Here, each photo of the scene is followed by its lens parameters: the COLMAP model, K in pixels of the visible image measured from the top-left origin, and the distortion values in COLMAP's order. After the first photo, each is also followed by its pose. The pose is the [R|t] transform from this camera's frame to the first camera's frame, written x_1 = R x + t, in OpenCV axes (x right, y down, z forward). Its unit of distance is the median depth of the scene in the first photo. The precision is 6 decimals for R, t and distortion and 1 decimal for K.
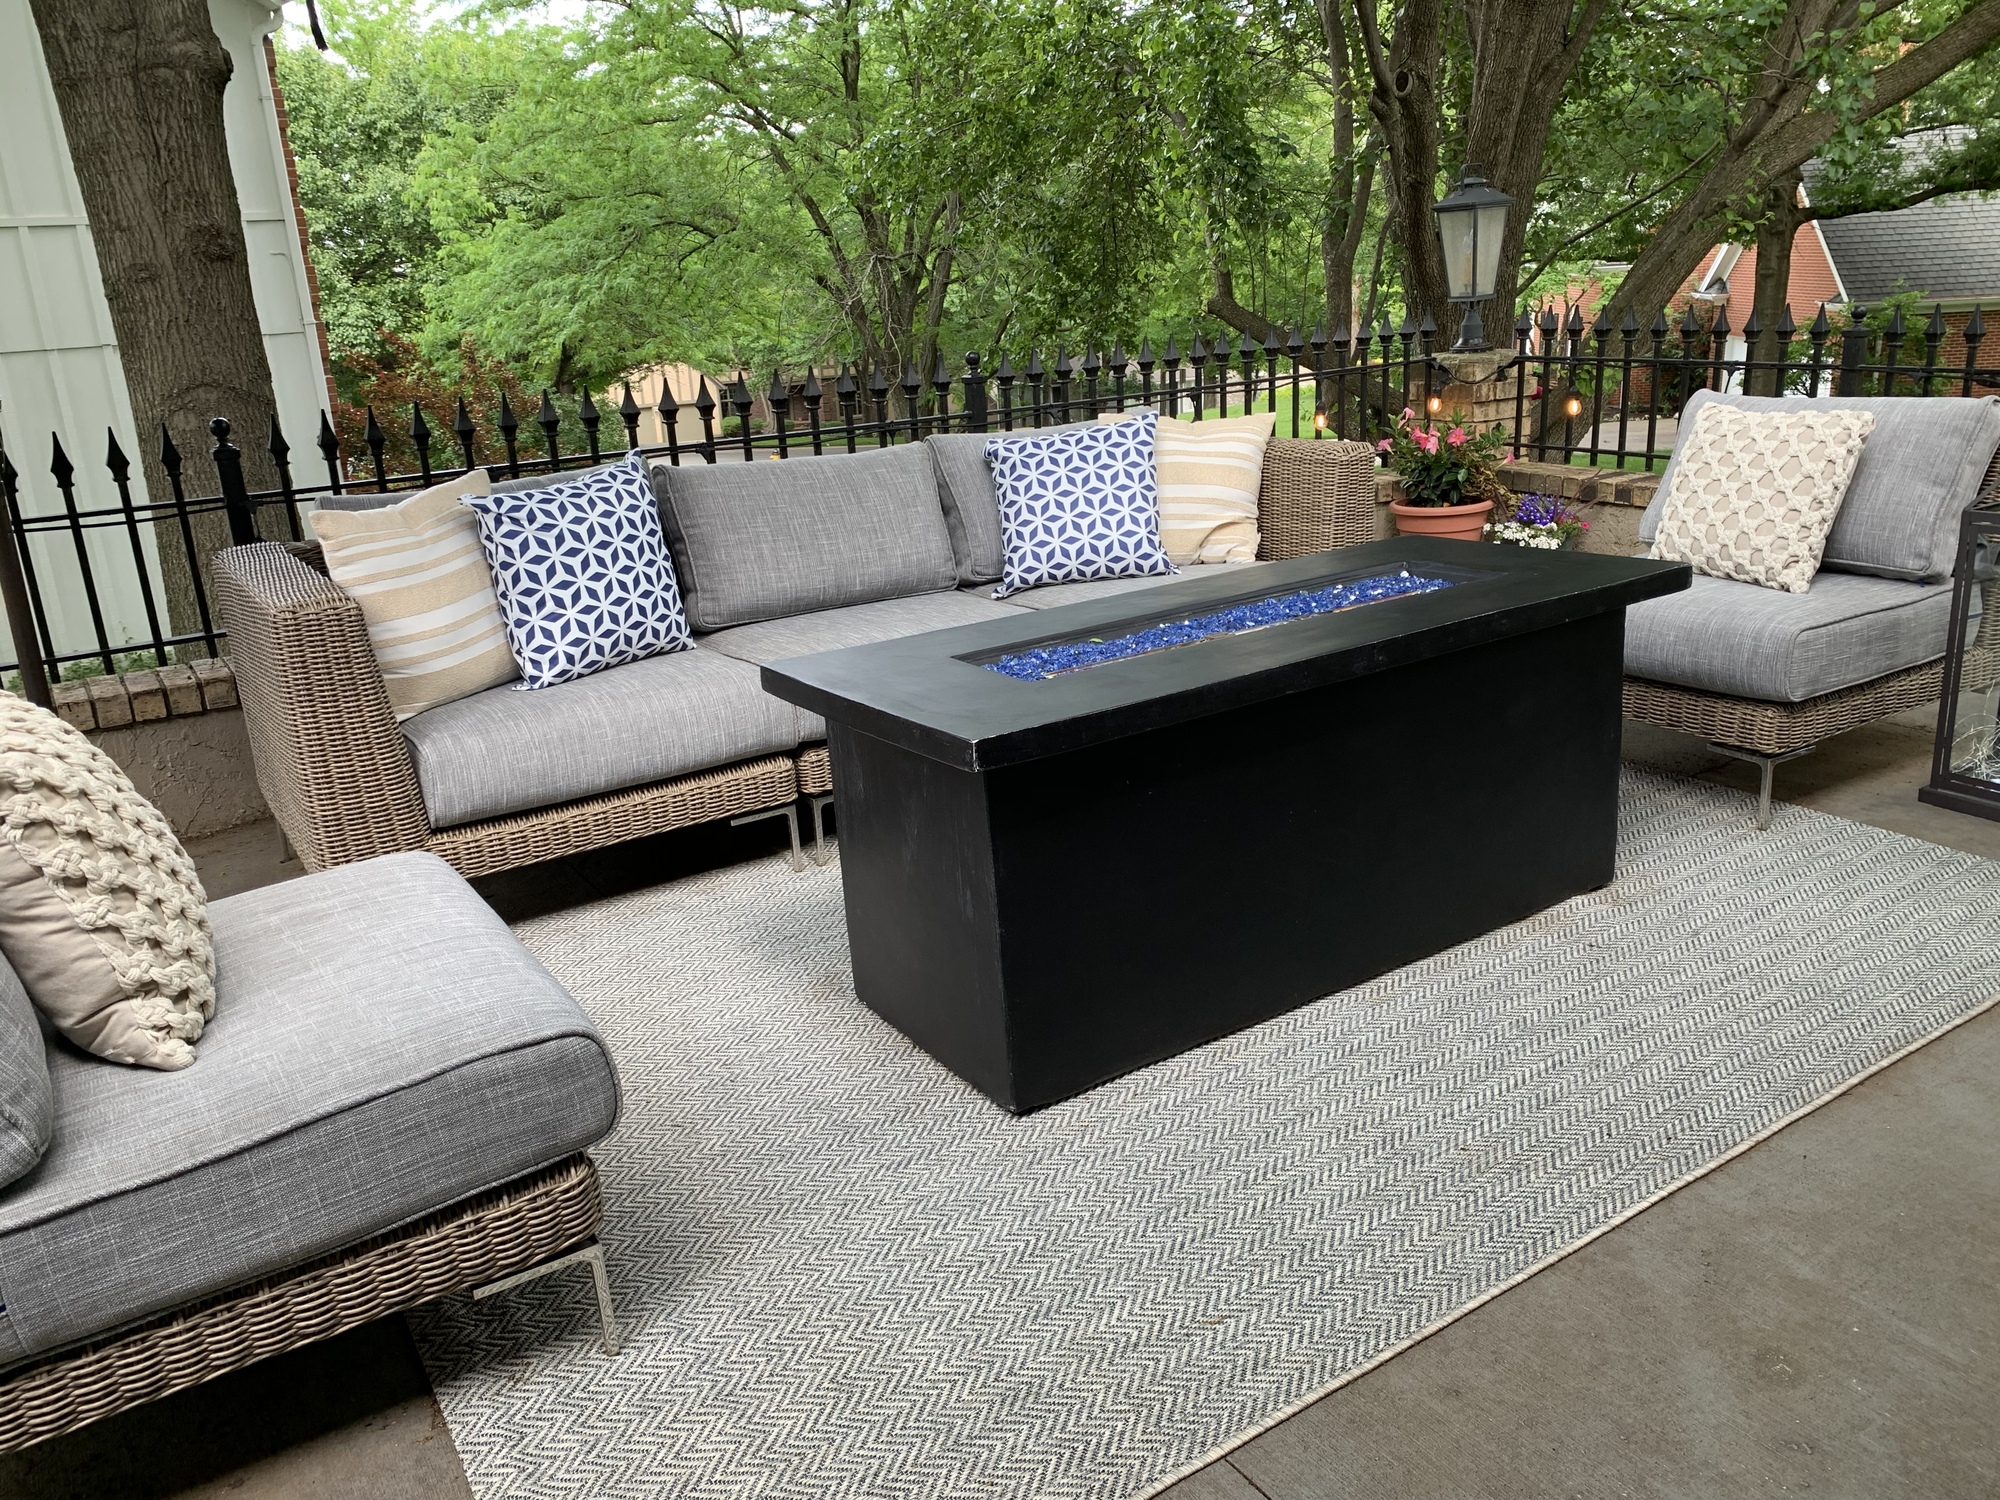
lens RADIAL K [[1537.9, 0, 1008.8], [0, 1537.9, 740.6], [0, 0, 1]] dist [0.047201, -0.057624]
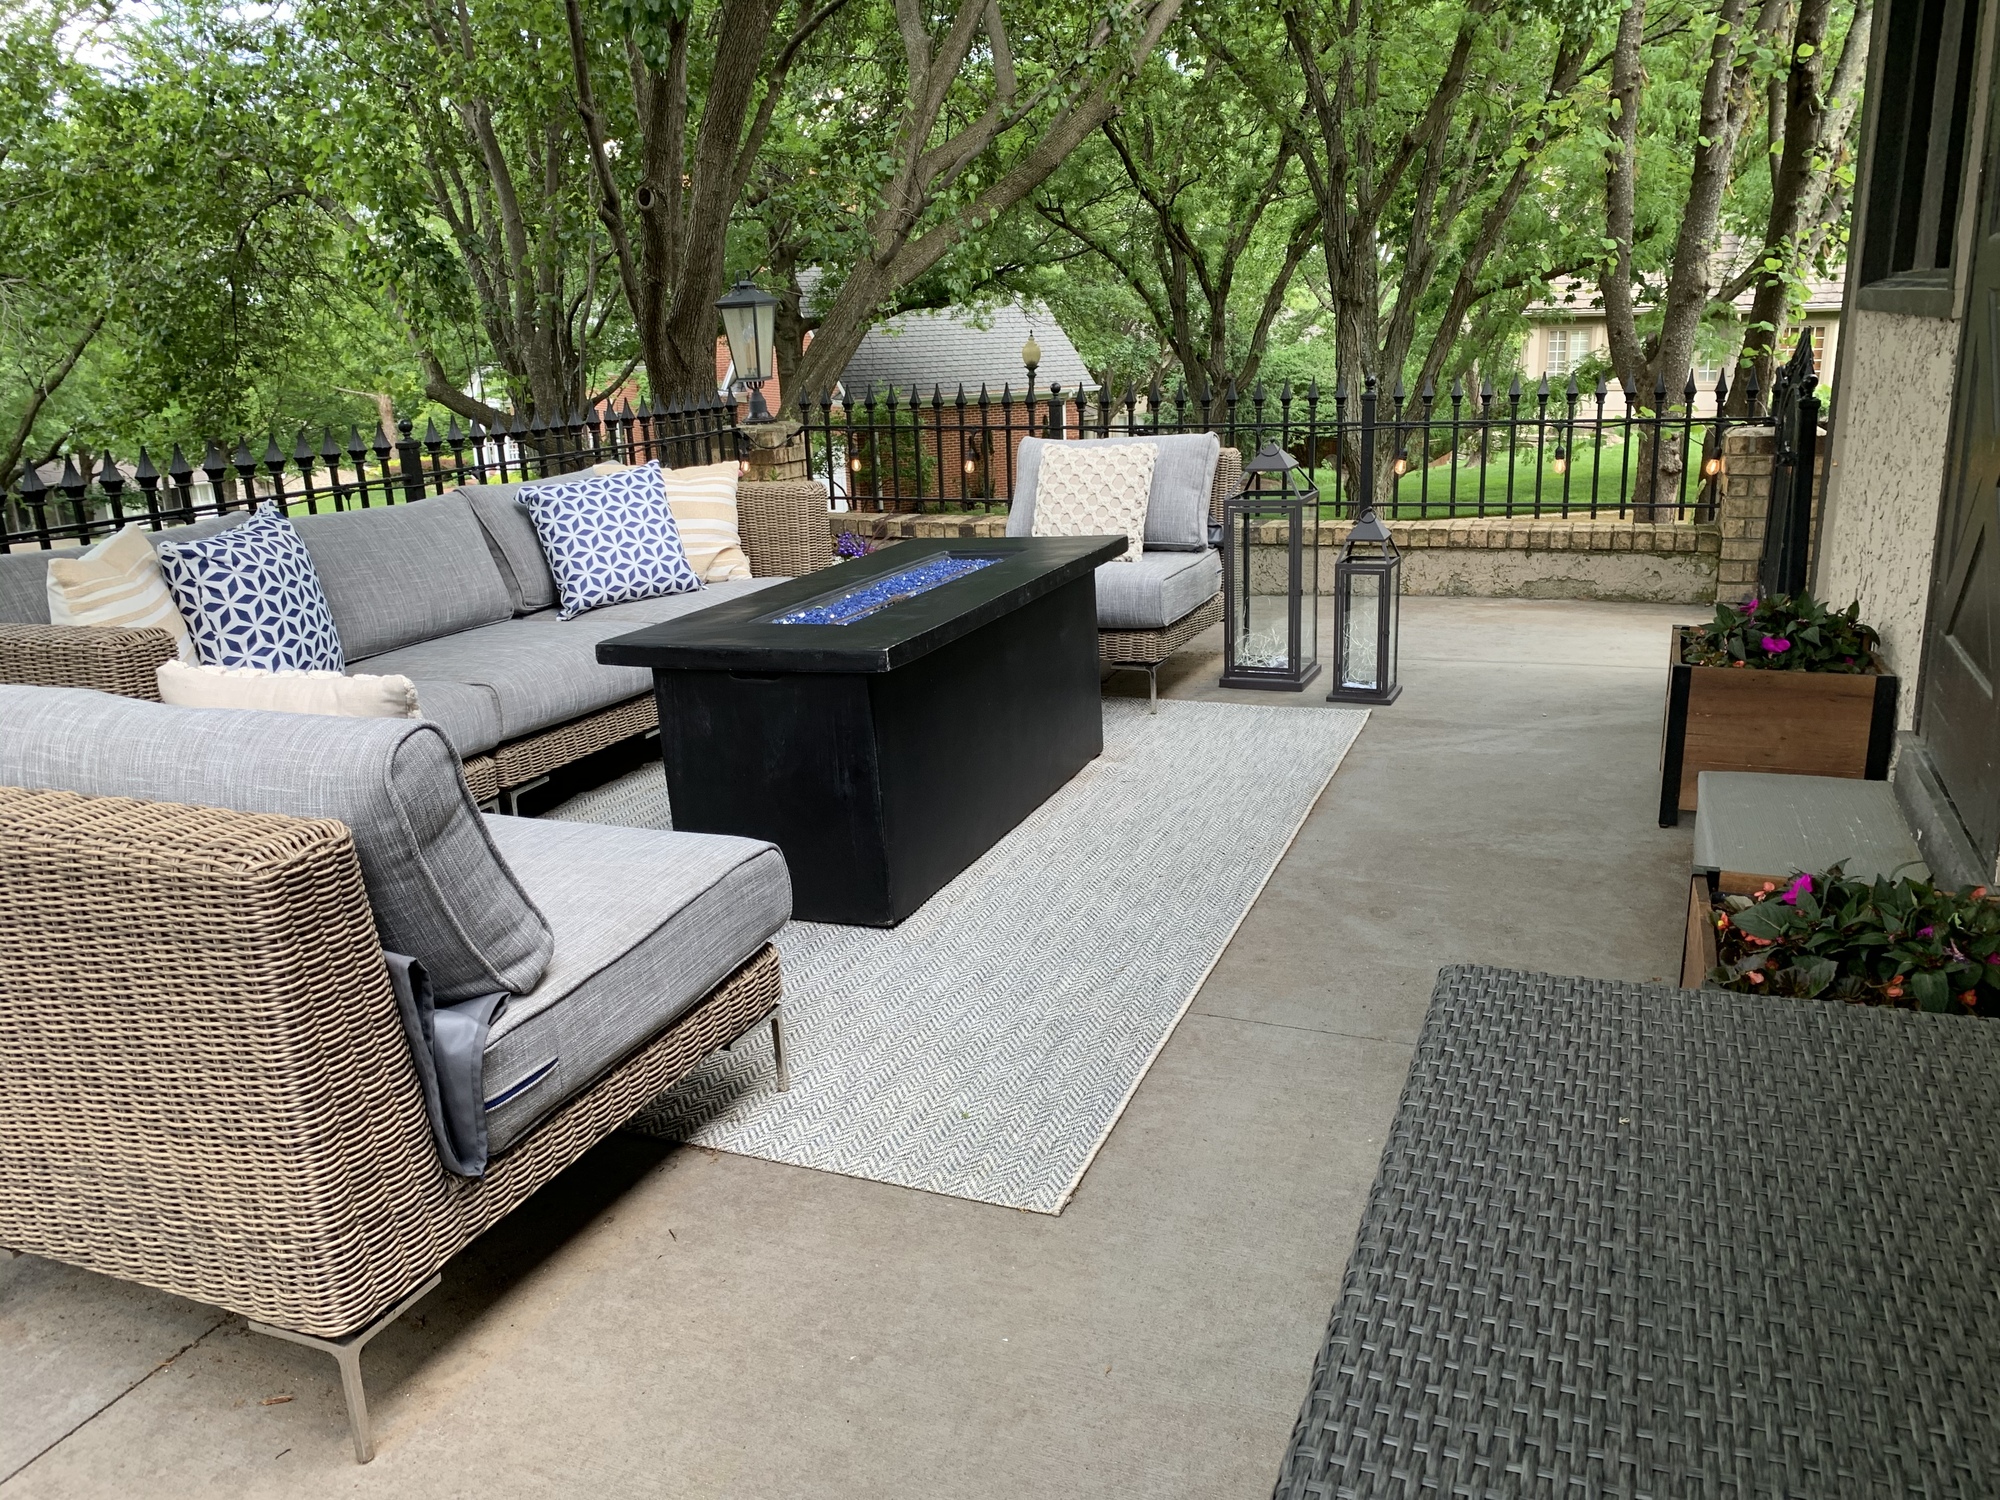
lens RADIAL K [[1537.9, 0, 1005.8], [0, 1537.9, 755.8], [0, 0, 1]] dist [0.047201, -0.057624]
pose [[0.817923, -0.133088, 0.559723, -0.453789], [0.161127, 0.986933, -0.000788, 0.071021], [-0.552304, 0.090831, 0.828680, -0.162326]]
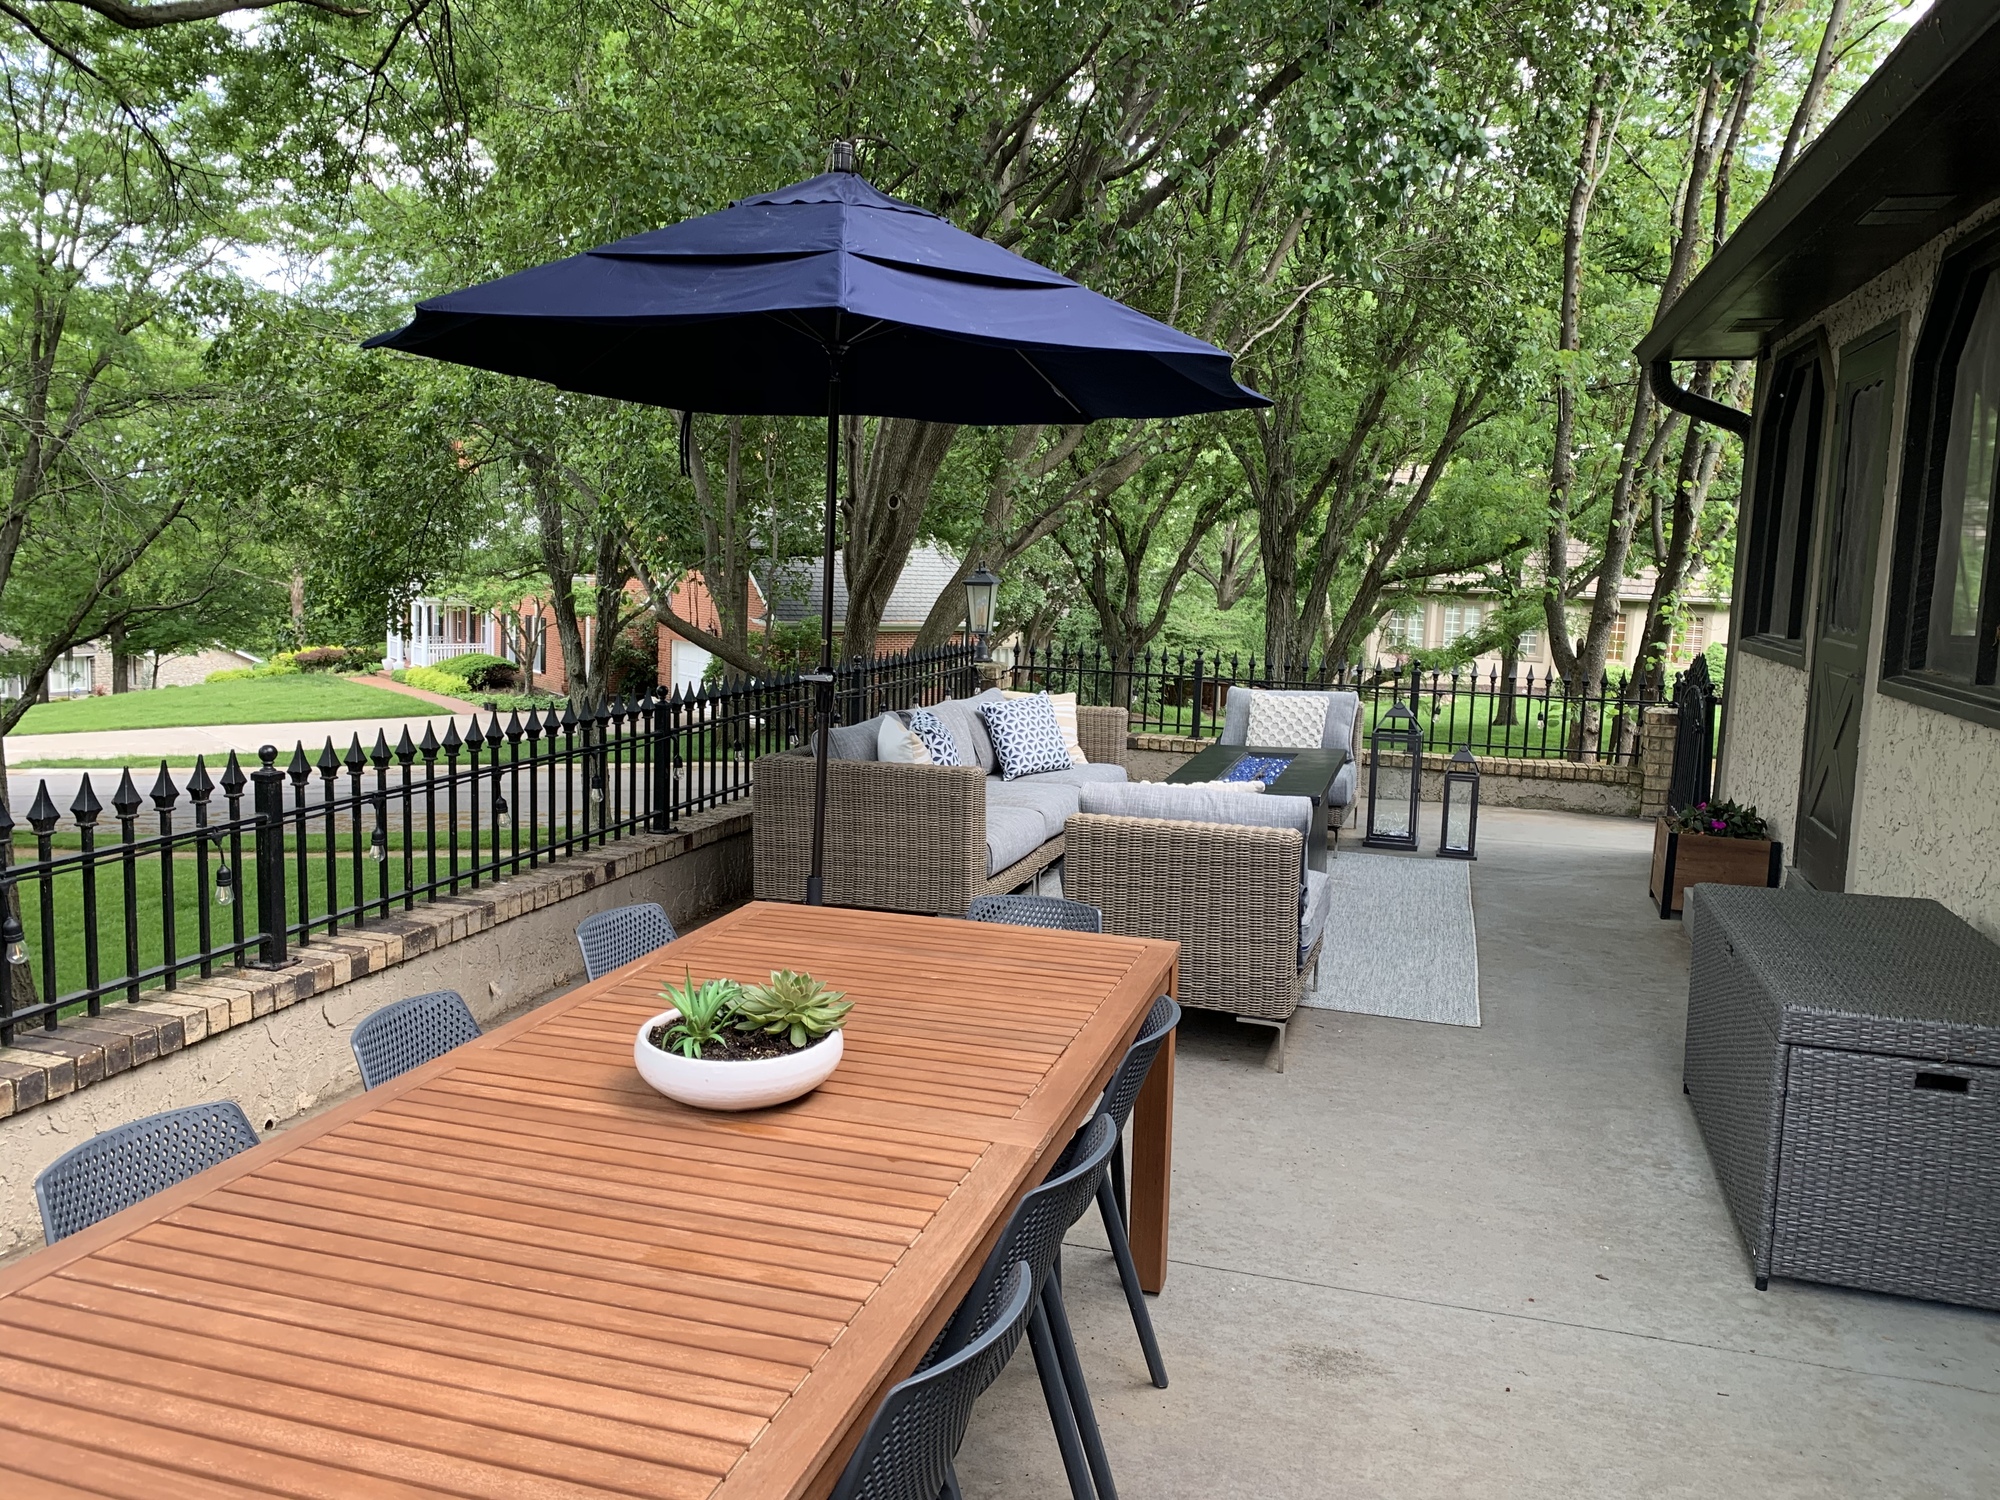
lens RADIAL K [[1537.9, 0, 990.0], [0, 1537.9, 743.8], [0, 0, 1]] dist [0.047201, -0.057624]
pose [[0.758965, -0.003096, 0.651124, -1.458682], [0.120089, 0.983500, -0.135302, 0.134845], [-0.639962, 0.180883, 0.746813, -0.505834]]
